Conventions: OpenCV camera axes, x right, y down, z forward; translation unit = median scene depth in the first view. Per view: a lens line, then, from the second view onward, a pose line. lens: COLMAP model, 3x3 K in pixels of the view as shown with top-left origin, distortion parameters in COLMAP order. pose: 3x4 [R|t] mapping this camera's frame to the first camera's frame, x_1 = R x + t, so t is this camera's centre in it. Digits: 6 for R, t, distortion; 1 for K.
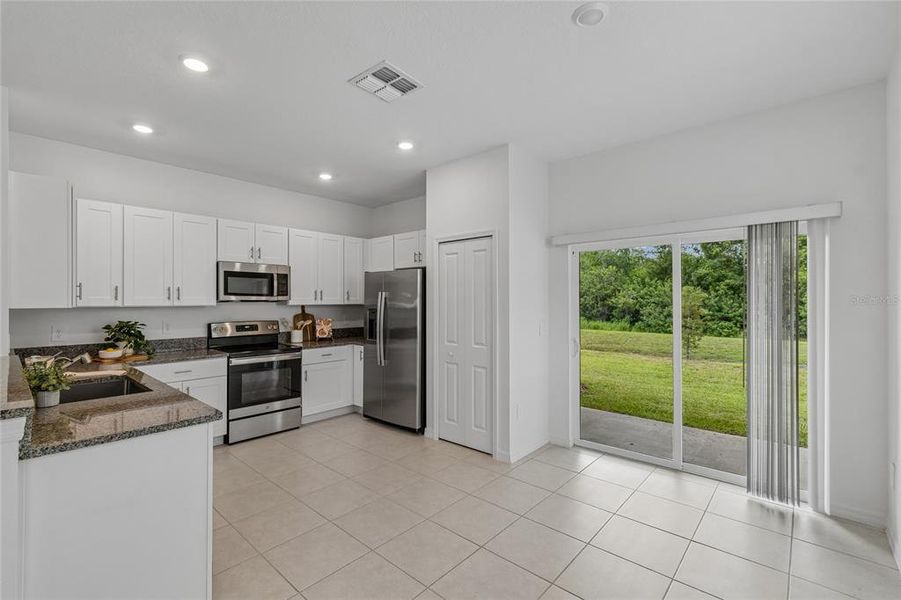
lens RADIAL K [[397.5, 0, 447.4], [0, 397.5, 299.8], [0, 0, 1]] dist [0.002209, -0.002294]
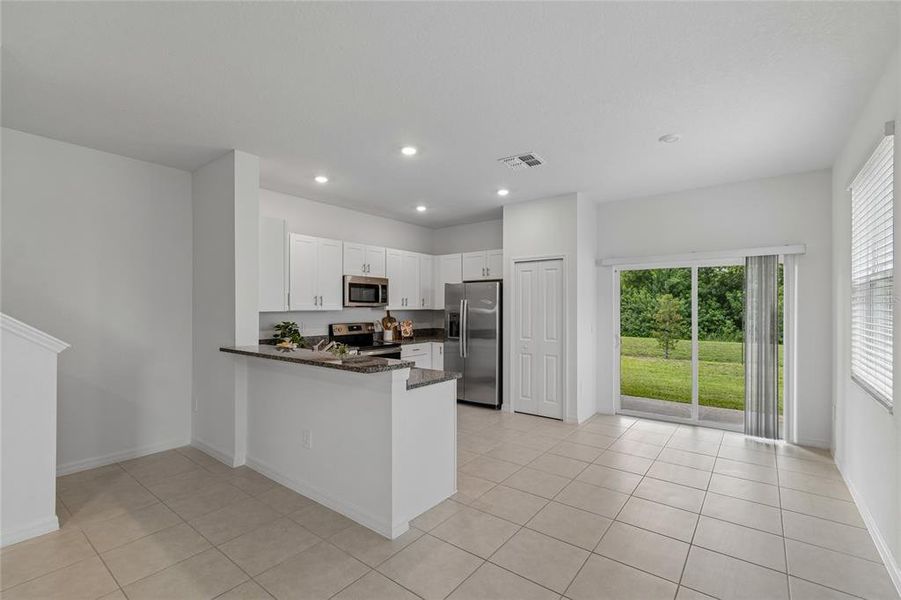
lens RADIAL K [[397.5, 0, 450.9], [0, 397.5, 307.7], [0, 0, 1]] dist [0.002209, -0.002294]
pose [[0.997292, 0.001074, 0.073534, -0.327850], [-0.001394, 0.999990, 0.004306, 0.000570], [-0.073529, -0.004396, 0.997283, -0.293490]]
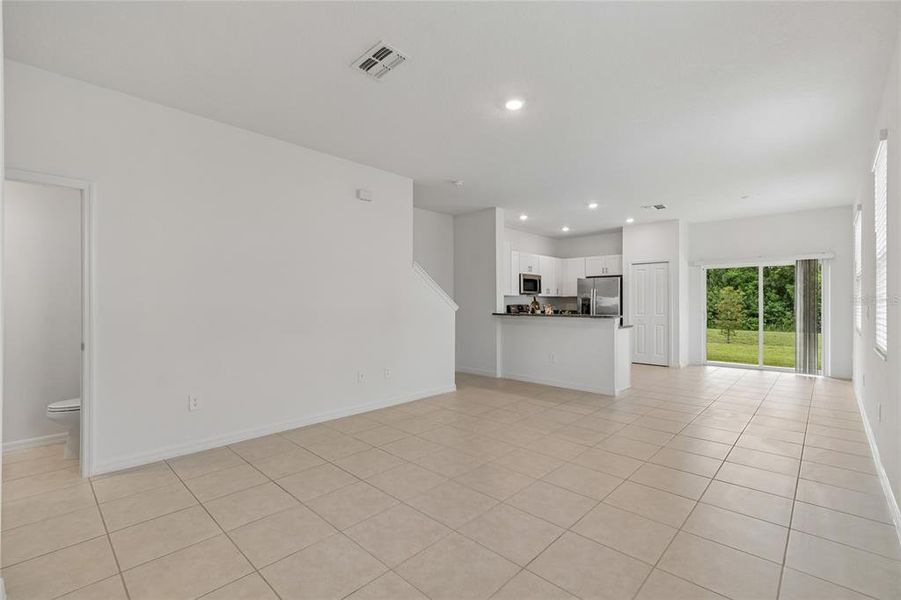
lens RADIAL K [[397.5, 0, 446.1], [0, 397.5, 303.0], [0, 0, 1]] dist [0.002209, -0.002294]
pose [[0.999544, -0.000425, -0.030190, -0.888349], [0.000584, 0.999986, 0.005270, 0.039618], [0.030187, -0.005285, 0.999530, -1.012628]]
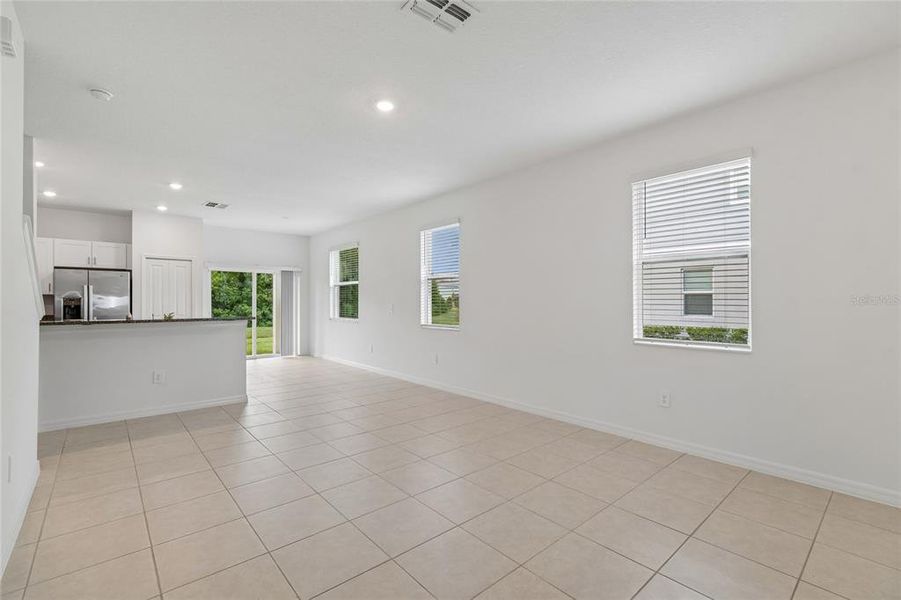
lens RADIAL K [[397.5, 0, 448.0], [0, 397.5, 301.1], [0, 0, 1]] dist [0.002209, -0.002294]
pose [[0.112733, -0.000193, 0.993625, -1.550393], [-0.002128, 0.999998, 0.000436, 0.035833], [-0.993623, -0.002163, 0.112732, -0.462227]]
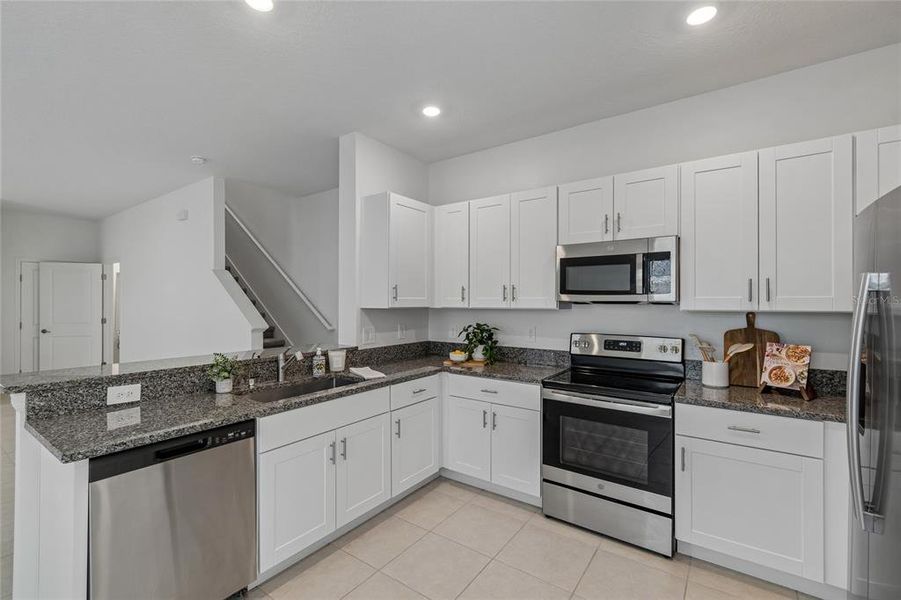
lens RADIAL K [[397.5, 0, 441.4], [0, 397.5, 299.4], [0, 0, 1]] dist [0.002209, -0.002294]
pose [[0.098479, -0.005429, -0.995124, 0.103969], [0.000439, 0.999985, -0.005412, 0.001291], [0.995139, 0.000096, 0.098480, 0.722802]]
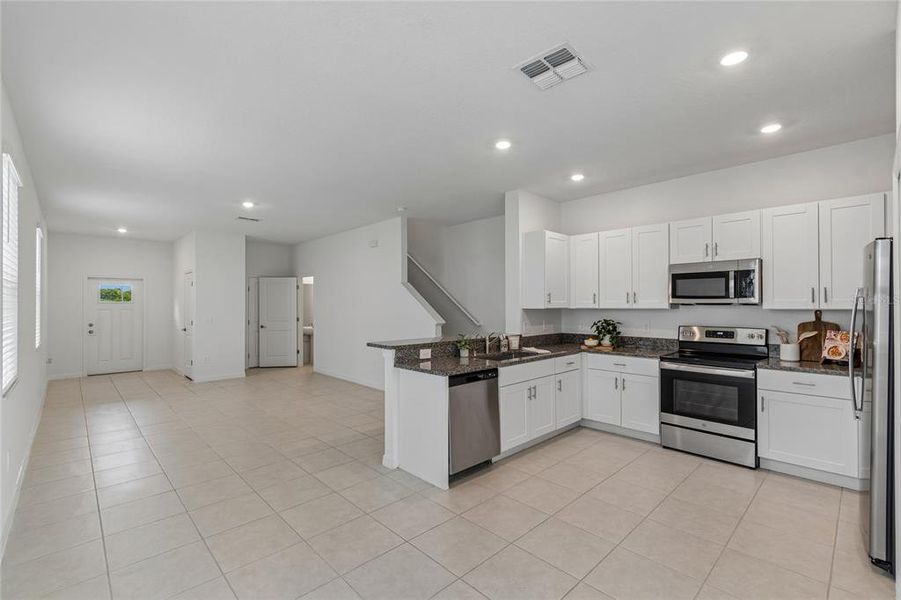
lens RADIAL K [[397.5, 0, 443.6], [0, 397.5, 301.9], [0, 0, 1]] dist [0.002209, -0.002294]
pose [[-0.084621, -0.005346, -0.996399, 0.483957], [0.005839, 0.999966, -0.005861, 0.000113], [0.996396, -0.006314, -0.084587, 0.508426]]
